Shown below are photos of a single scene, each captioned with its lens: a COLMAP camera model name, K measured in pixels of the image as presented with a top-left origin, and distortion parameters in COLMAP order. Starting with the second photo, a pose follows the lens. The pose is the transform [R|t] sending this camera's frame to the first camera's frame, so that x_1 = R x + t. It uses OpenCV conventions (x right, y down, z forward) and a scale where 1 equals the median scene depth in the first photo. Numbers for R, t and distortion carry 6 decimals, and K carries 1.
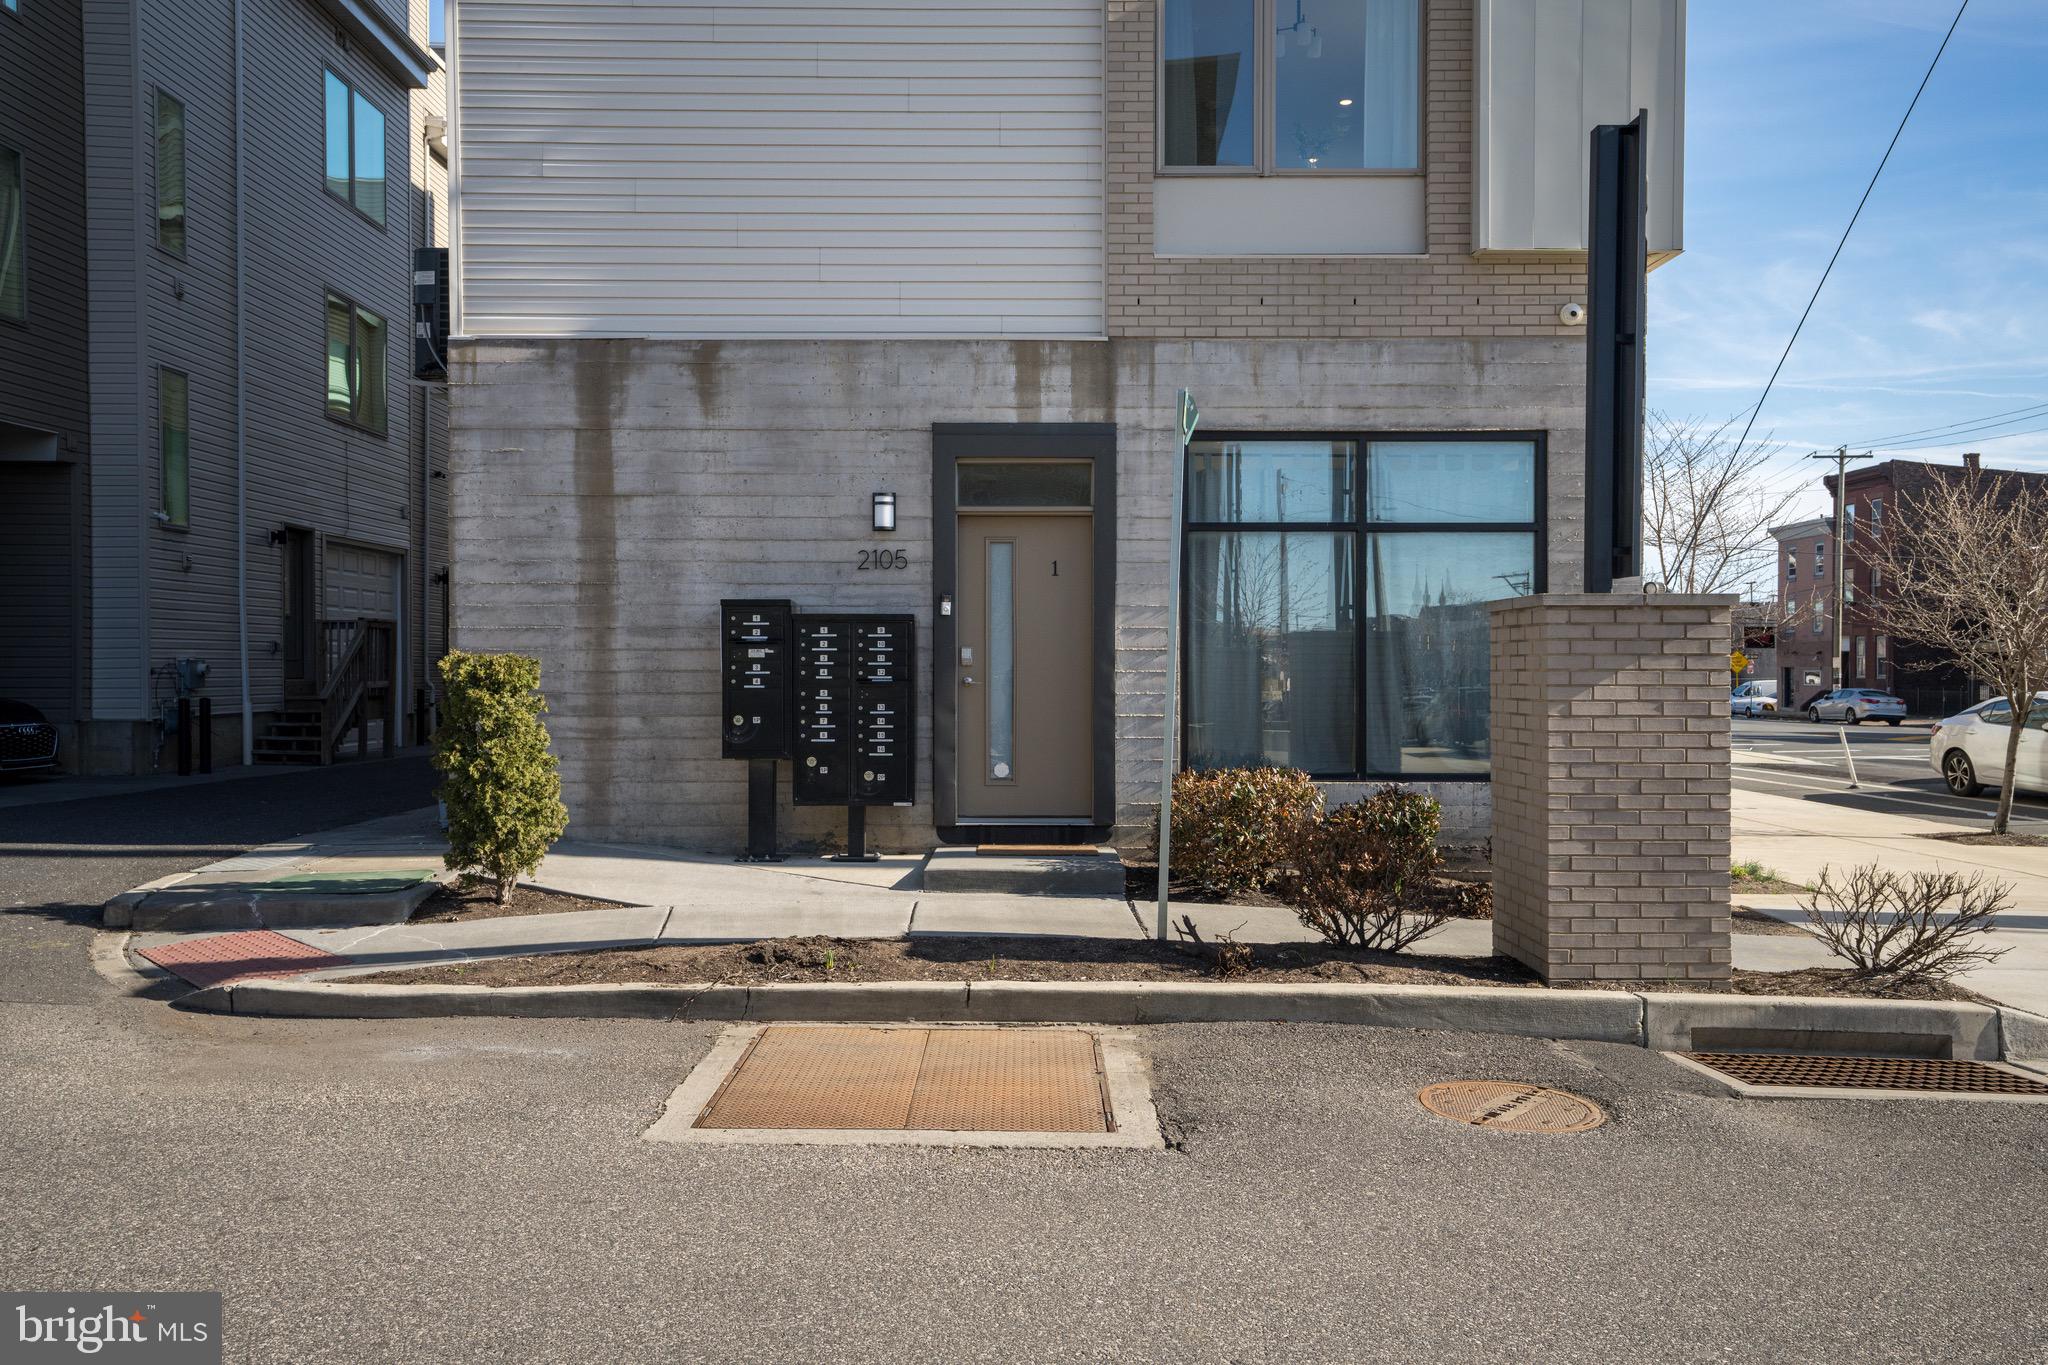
lens RADIAL K [[1557.6, 0, 1026.2], [0, 1557.6, 672.5], [0, 0, 1]] dist [0.003564, 0.000101]
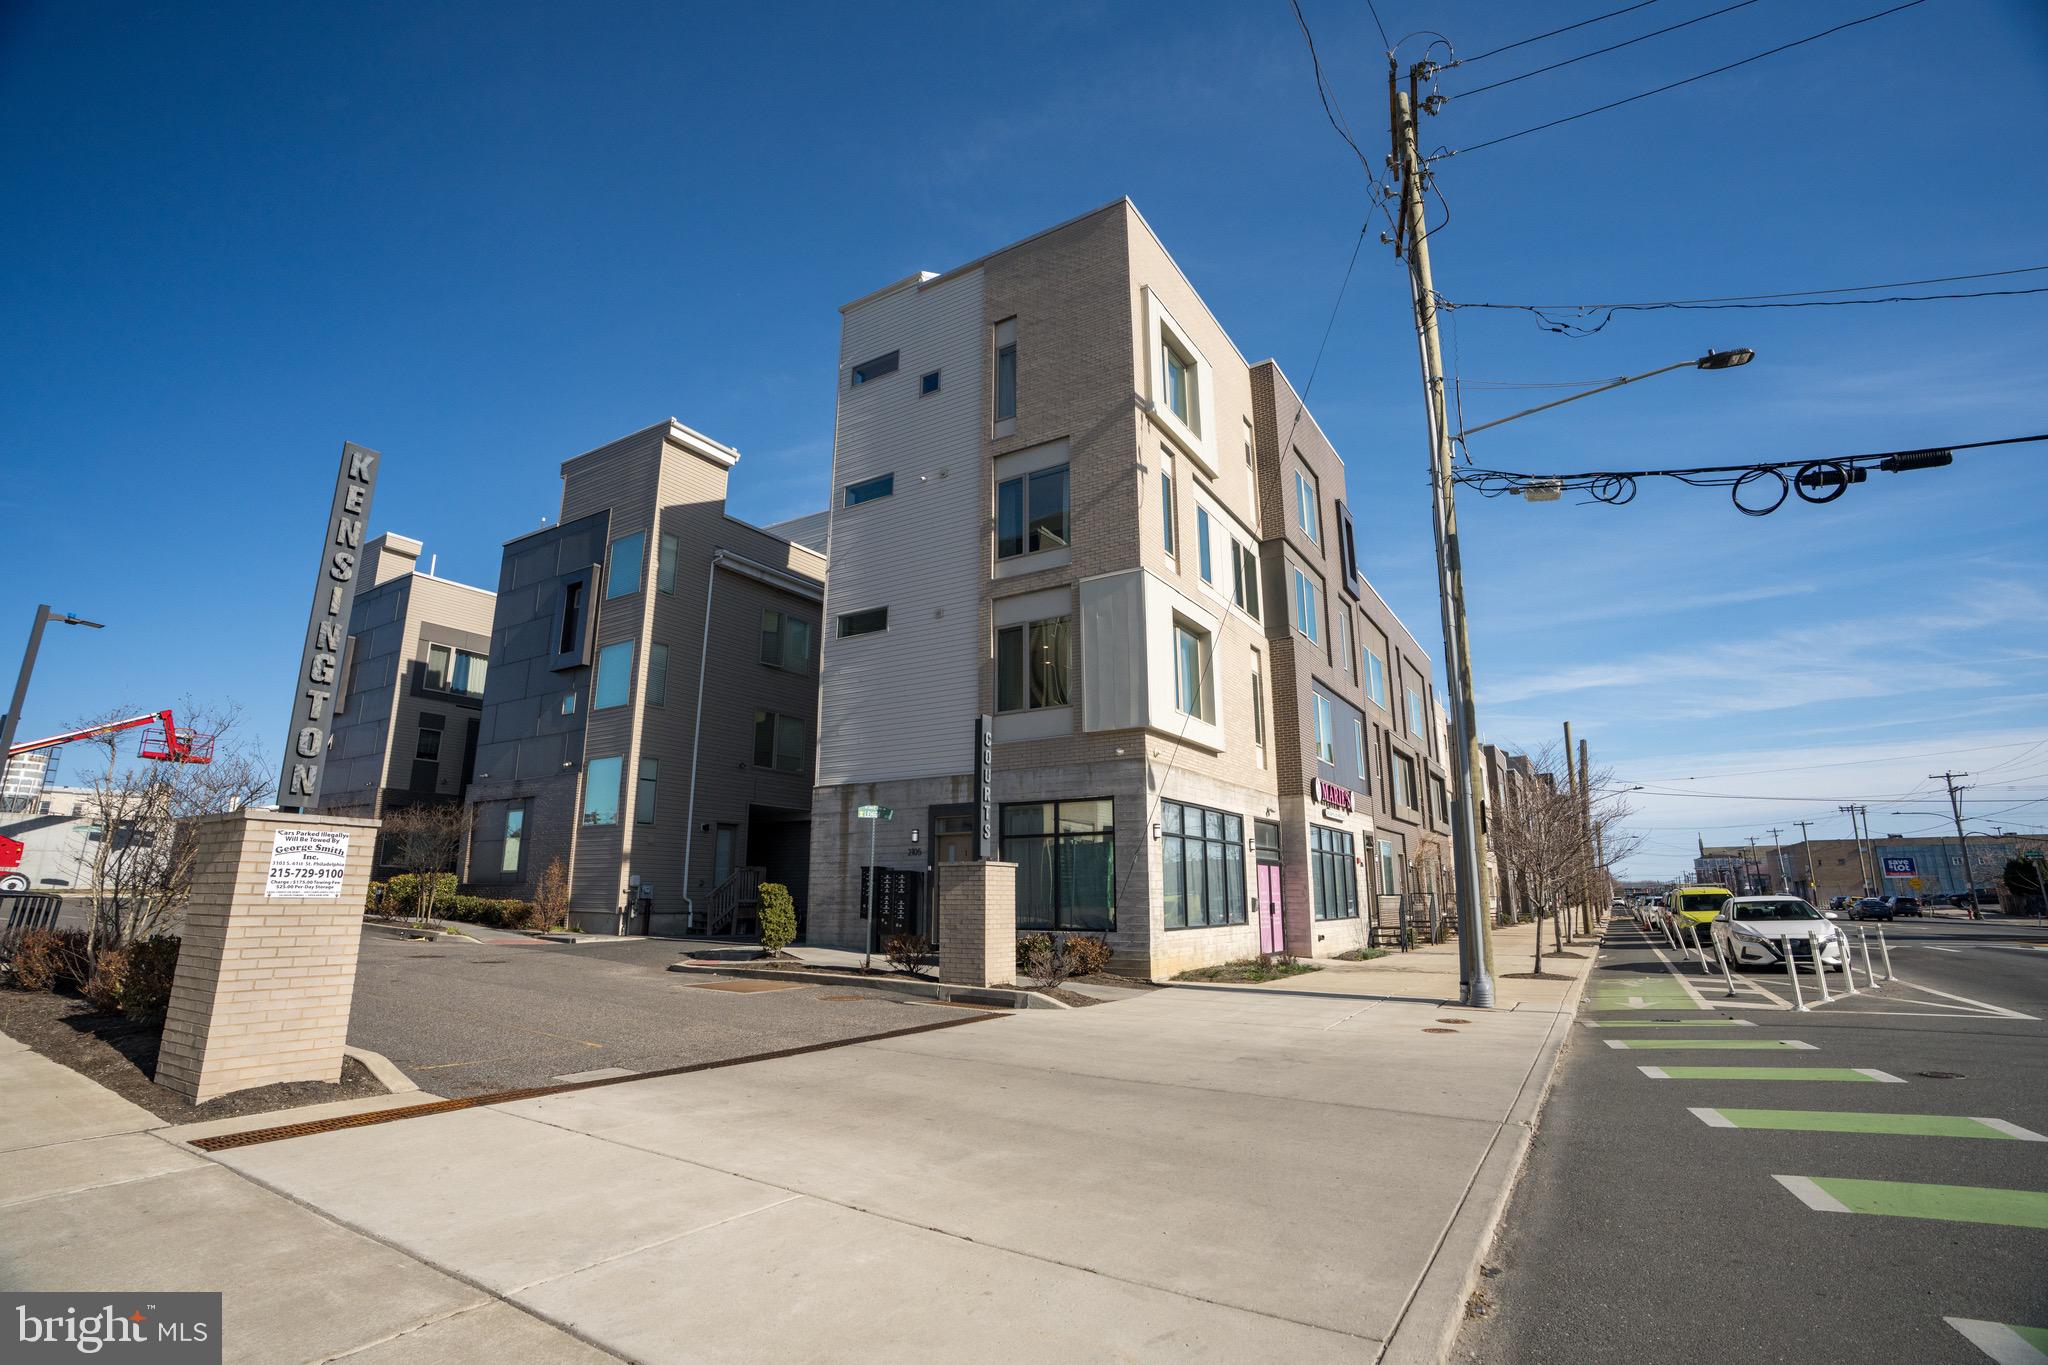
lens RADIAL K [[942.9, 0, 1017.4], [0, 942.9, 684.3], [0, 0, 1]] dist [-0.000972, -0.000013]
pose [[0.844306, -0.120428, -0.522154, 1.058908], [-0.001559, 0.973863, -0.227130, 0.025165], [0.535859, 0.192581, 0.822051, -0.446273]]
